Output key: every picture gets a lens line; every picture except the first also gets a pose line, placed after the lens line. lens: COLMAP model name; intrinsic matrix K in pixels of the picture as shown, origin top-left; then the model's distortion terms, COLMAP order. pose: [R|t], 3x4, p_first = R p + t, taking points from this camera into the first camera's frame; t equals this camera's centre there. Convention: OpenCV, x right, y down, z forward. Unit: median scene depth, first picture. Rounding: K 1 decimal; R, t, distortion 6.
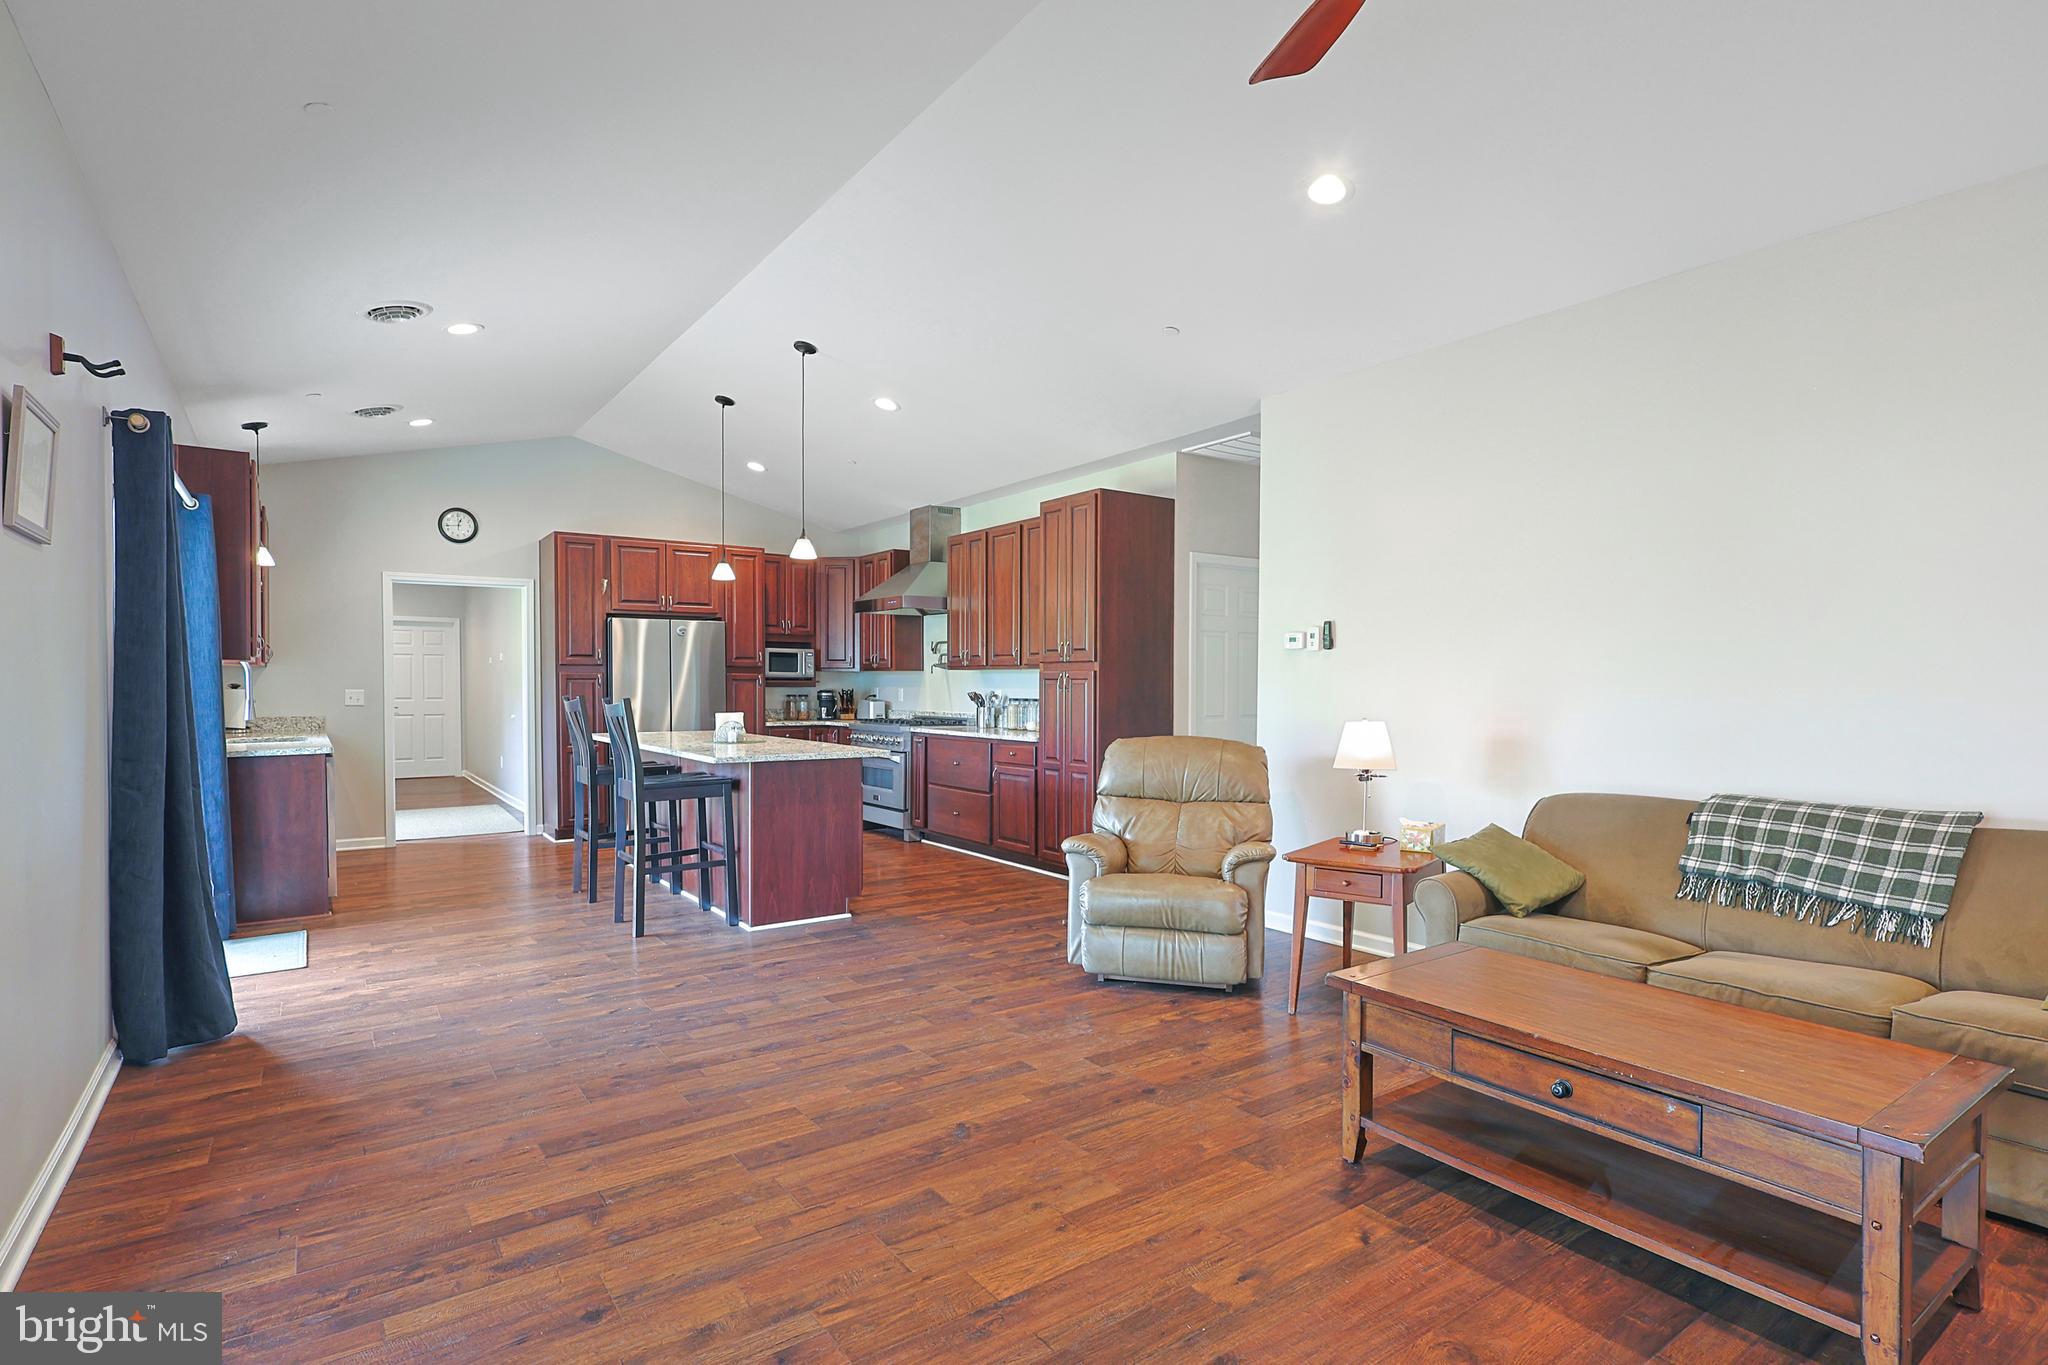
lens RADIAL K [[1007.2, 0, 1030.7], [0, 1007.2, 695.1], [0, 0, 1]] dist [-0.001595, 0.001838]
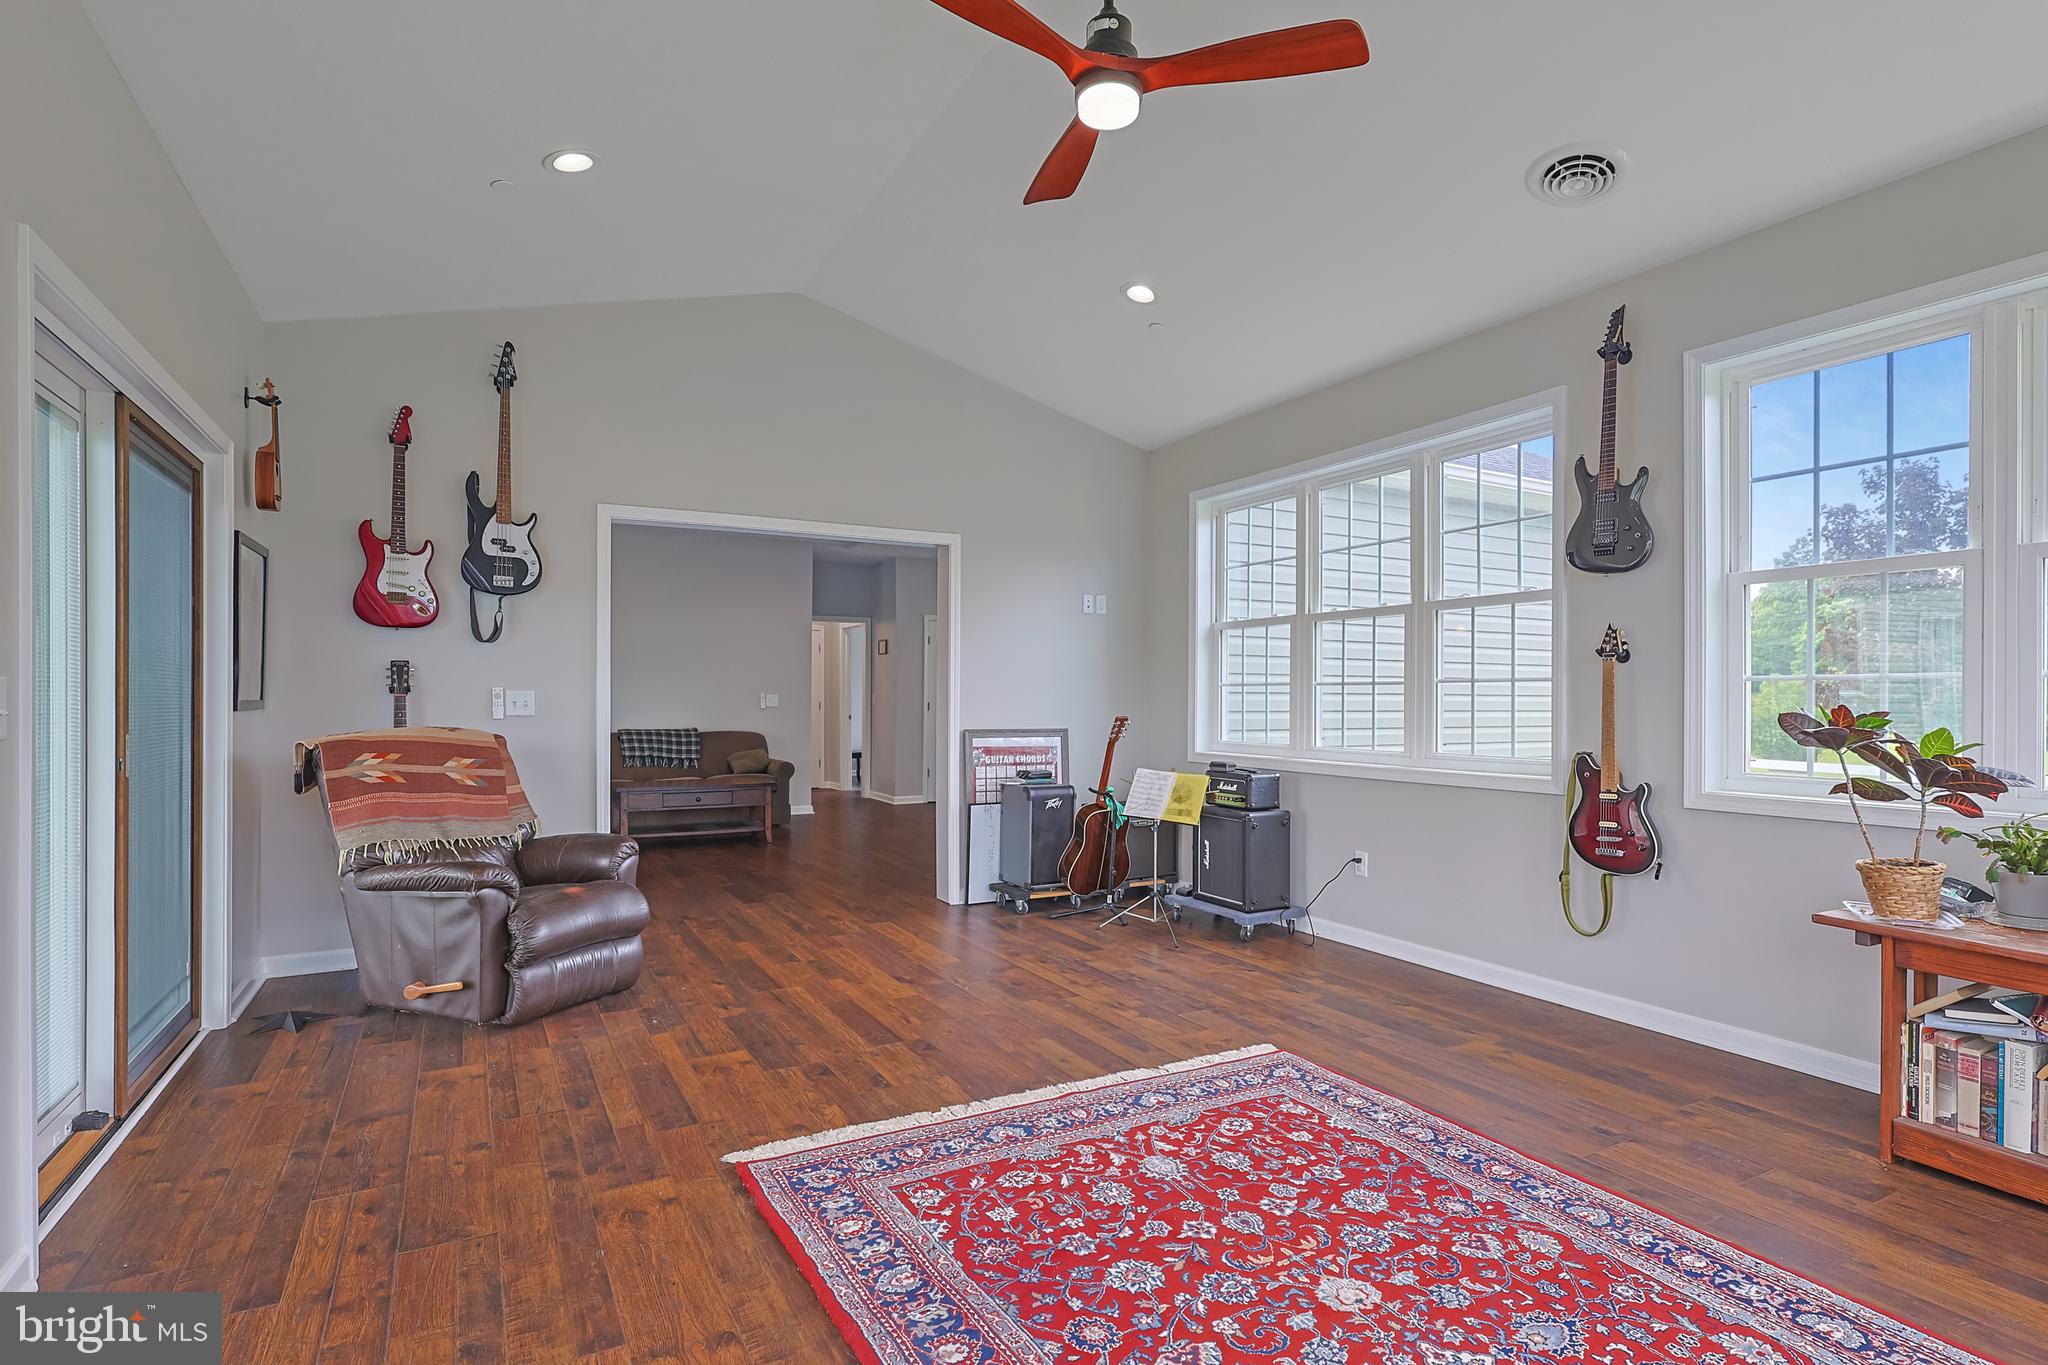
lens RADIAL K [[1007.2, 0, 1032.4], [0, 1007.2, 695.1], [0, 0, 1]] dist [-0.001595, 0.001838]
pose [[0.111325, 0.000898, 0.993784, -1.949873], [0.006611, 0.999977, -0.001644, 0.021028], [-0.993762, 0.006753, 0.111317, -0.398516]]
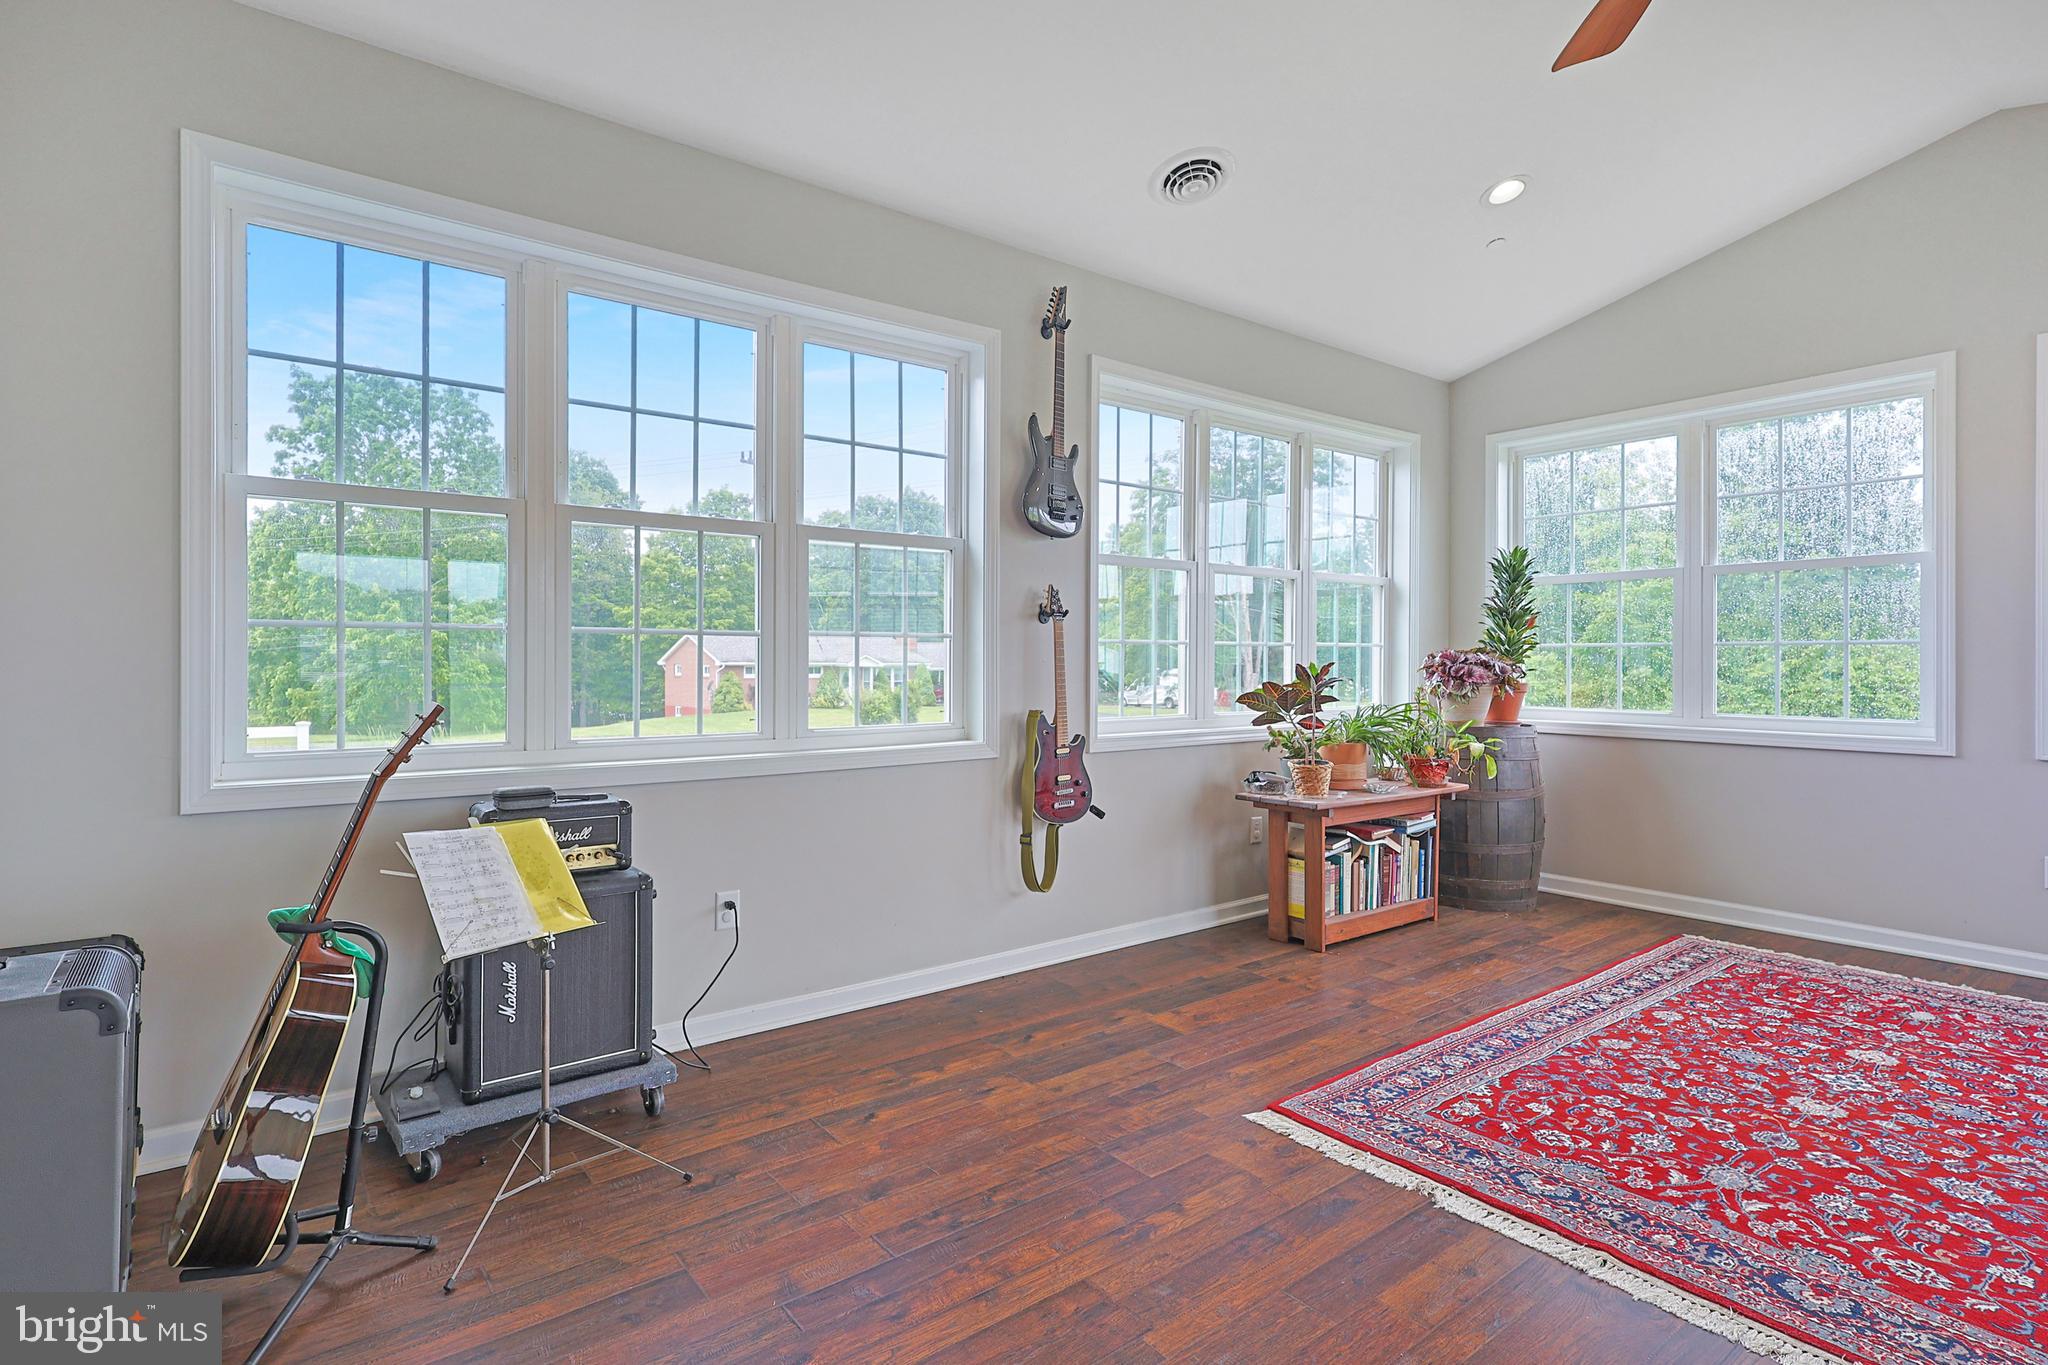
lens RADIAL K [[1007.2, 0, 1029.5], [0, 1007.2, 670.0], [0, 0, 1]] dist [-0.001595, 0.001838]
pose [[-0.999360, -0.005917, -0.035288, -0.677944], [-0.006553, 0.999818, 0.017927, 0.021202], [0.035175, 0.018146, -0.999216, 0.254131]]
